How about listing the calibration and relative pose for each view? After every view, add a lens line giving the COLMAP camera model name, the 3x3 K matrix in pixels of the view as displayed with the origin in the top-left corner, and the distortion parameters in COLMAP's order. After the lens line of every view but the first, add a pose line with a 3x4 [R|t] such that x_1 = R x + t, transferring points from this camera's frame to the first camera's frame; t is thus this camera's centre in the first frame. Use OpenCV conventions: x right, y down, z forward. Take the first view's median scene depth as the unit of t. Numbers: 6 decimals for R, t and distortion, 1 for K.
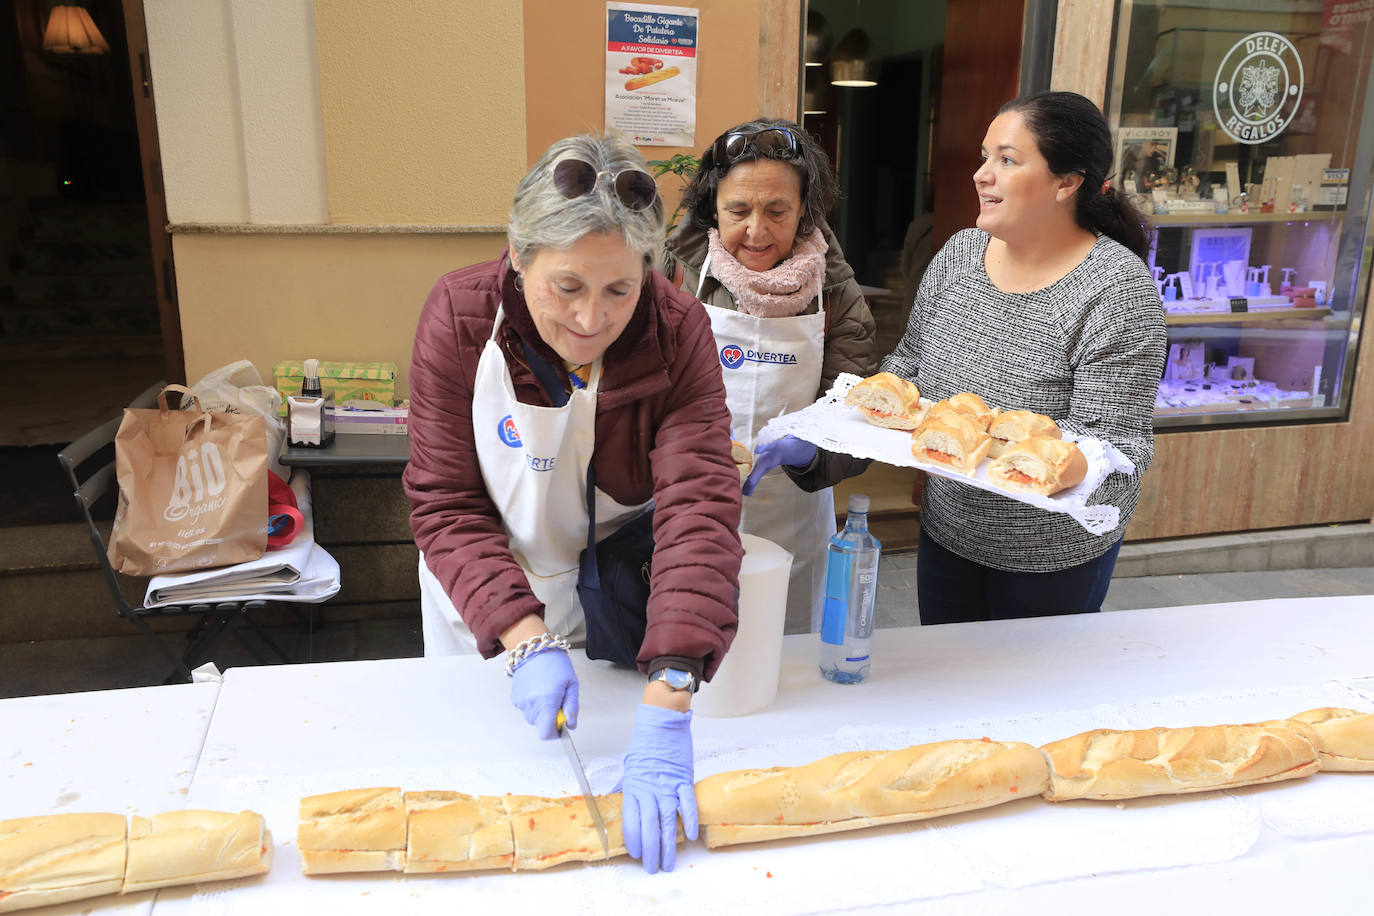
lens RADIAL K [[1063.8, 0, 684.2], [0, 1063.8, 459.6], [0, 0, 1]] dist [0.038253, 0.002290]
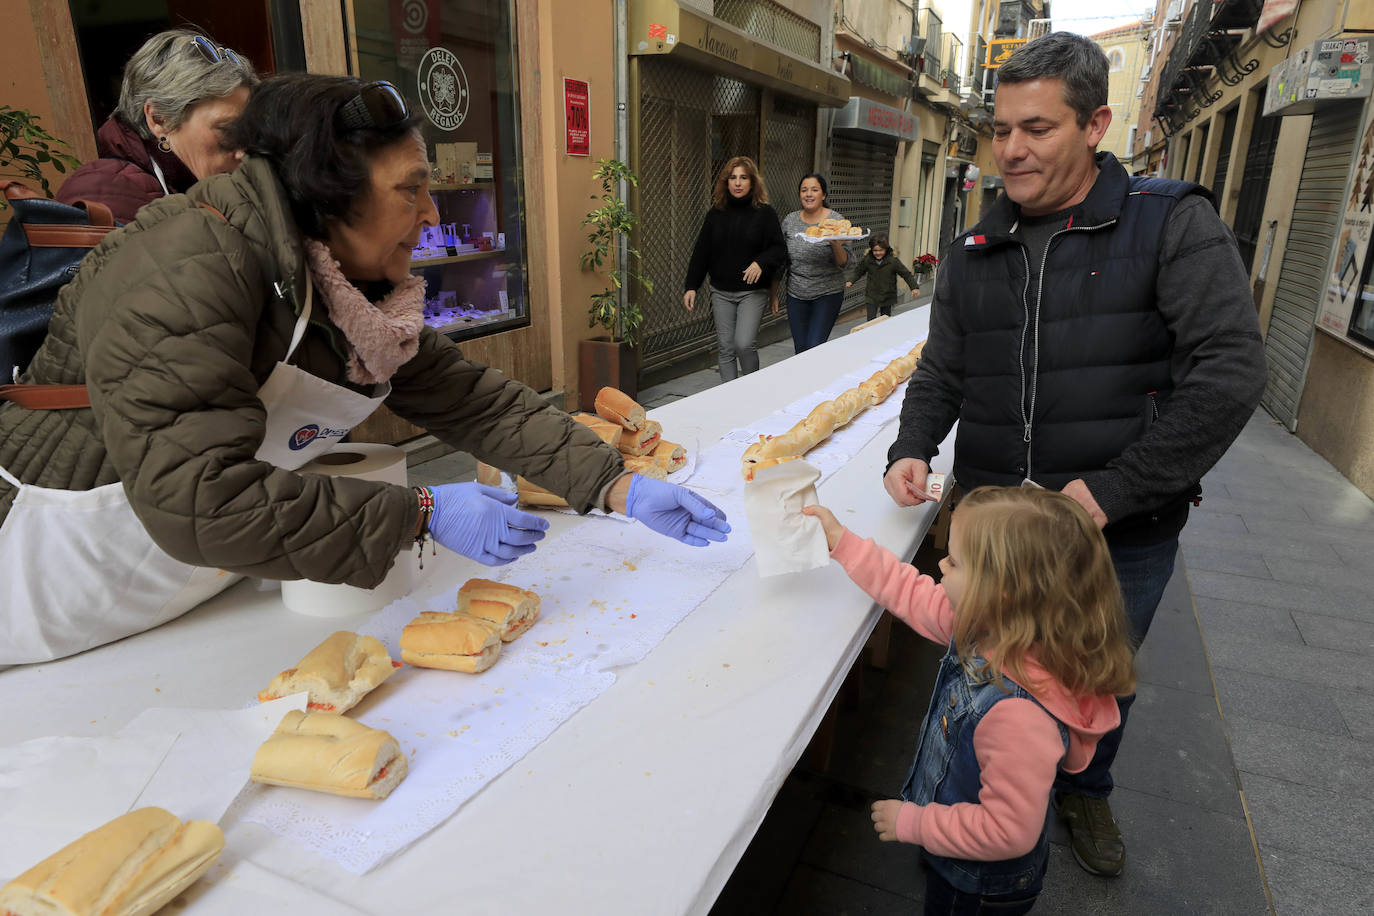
lens RADIAL K [[860.6, 0, 687.1], [0, 860.6, 458.0], [0, 0, 1]] dist [-0.003445, 0.004261]
pose [[0.641054, -0.233952, 0.730970, -0.181368], [0.187254, 0.971303, 0.146651, 0.010895], [-0.744302, 0.042866, 0.666466, 0.055418]]
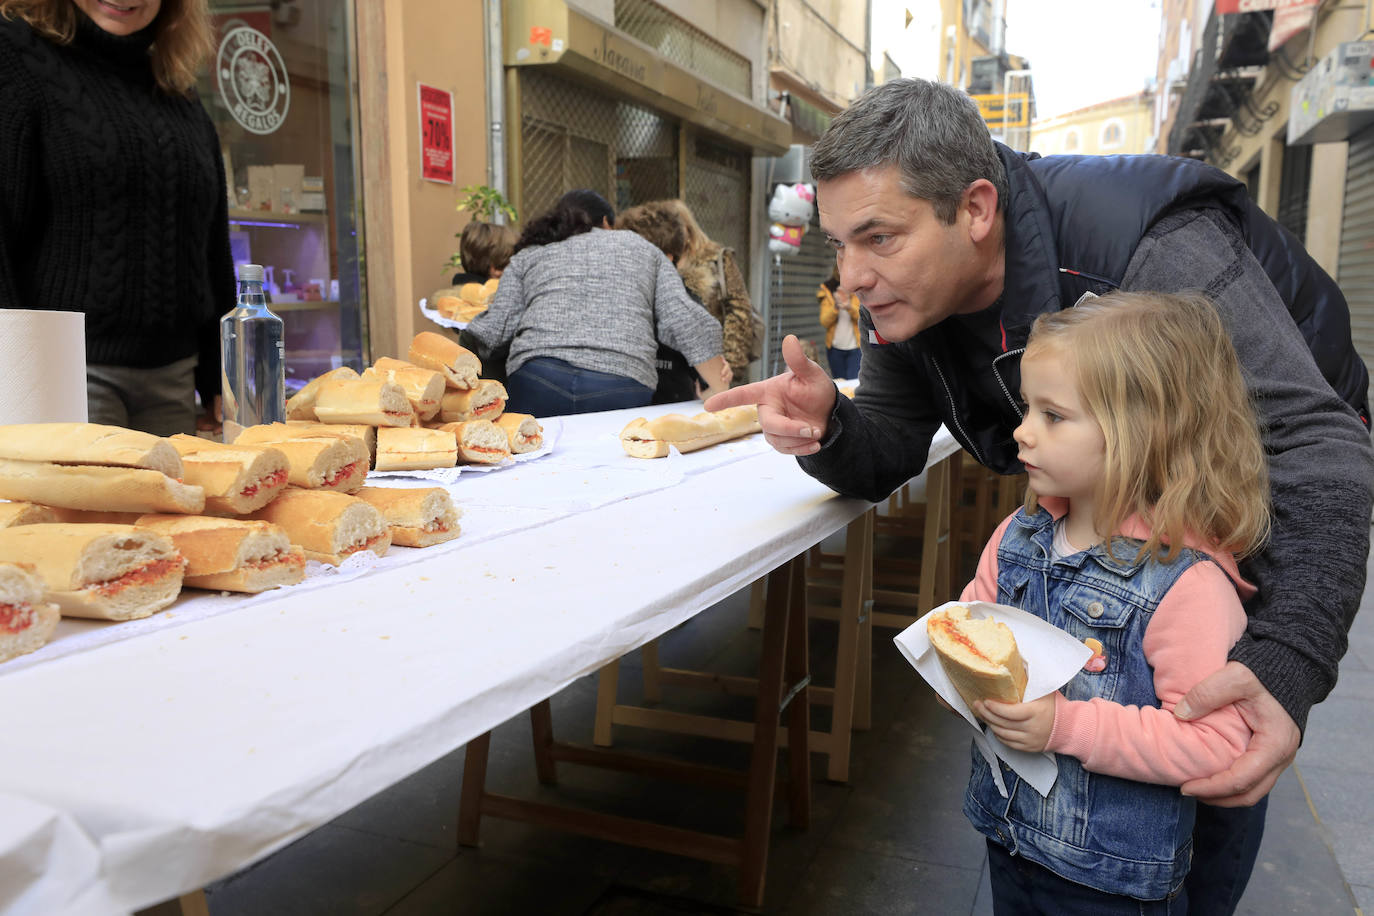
lens RADIAL K [[1123.9, 0, 685.6], [0, 1123.9, 457.2], [0, 0, 1]] dist [0.031574, -0.012723]
pose [[0.583307, -0.124866, 0.802596, -0.156331], [0.206233, 0.978500, 0.002347, 0.100147], [-0.785634, 0.164153, 0.596518, 0.066622]]
